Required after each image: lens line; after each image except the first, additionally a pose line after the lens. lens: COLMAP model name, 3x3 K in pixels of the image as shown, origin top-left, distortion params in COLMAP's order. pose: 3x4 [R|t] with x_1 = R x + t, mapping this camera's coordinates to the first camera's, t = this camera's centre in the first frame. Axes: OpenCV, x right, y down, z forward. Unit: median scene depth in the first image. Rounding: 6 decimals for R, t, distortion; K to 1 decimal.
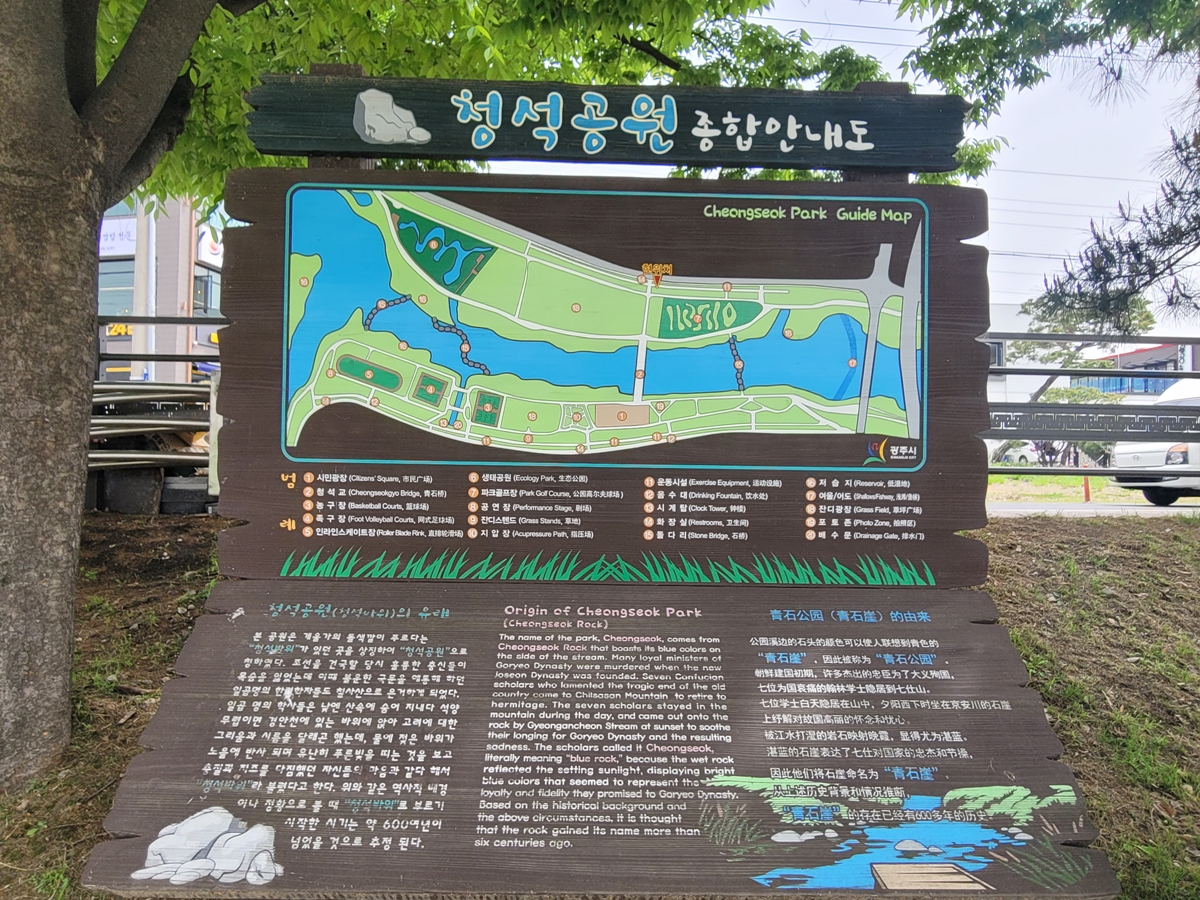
lens RADIAL K [[744.9, 0, 599.3], [0, 744.9, 453.9], [0, 0, 1]] dist [0.001061, -0.001930]
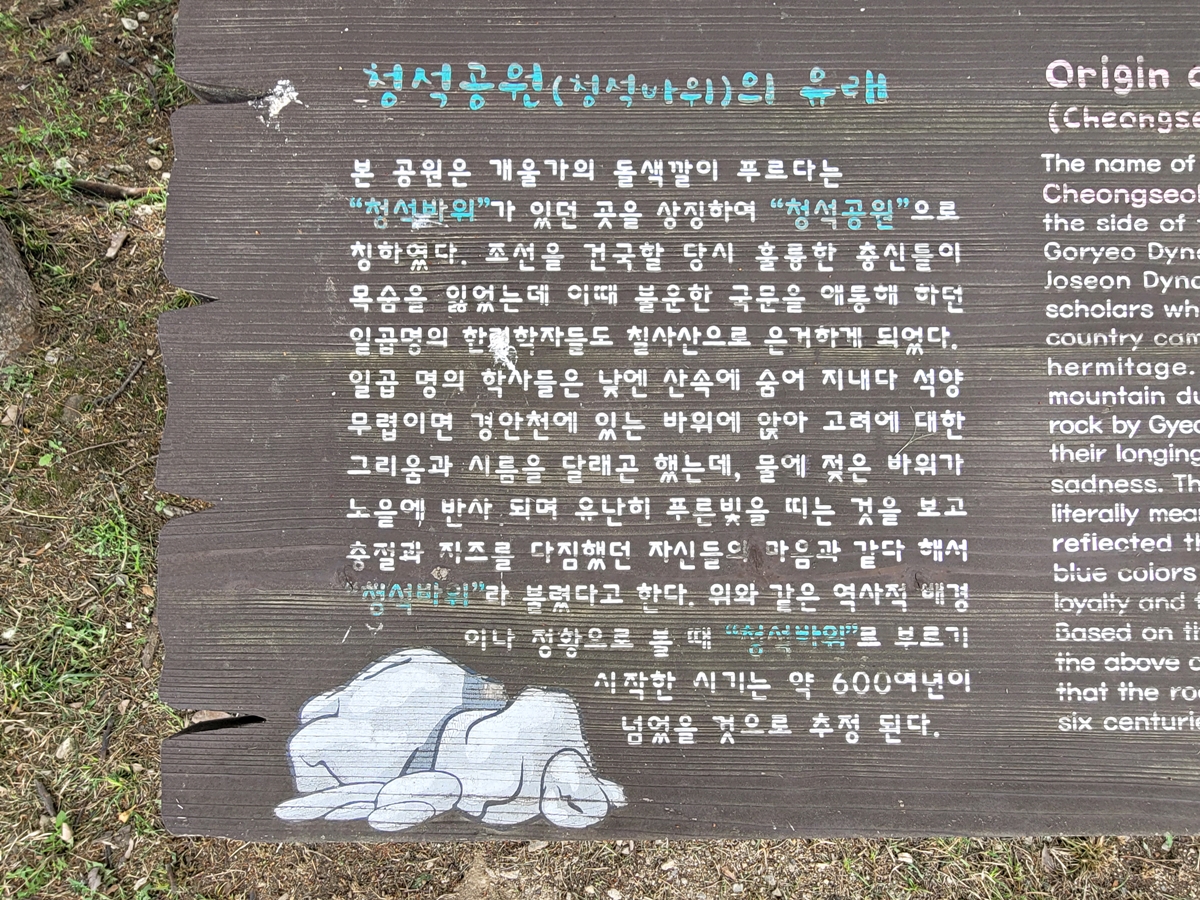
lens RADIAL K [[744.9, 0, 599.3], [0, 744.9, 453.9], [0, 0, 1]] dist [0.001061, -0.001930]
pose [[0.999815, -0.002513, -0.019088, -0.371101], [0.015057, 0.719902, 0.693912, 0.107125], [0.011998, -0.694071, 0.719806, 0.715416]]
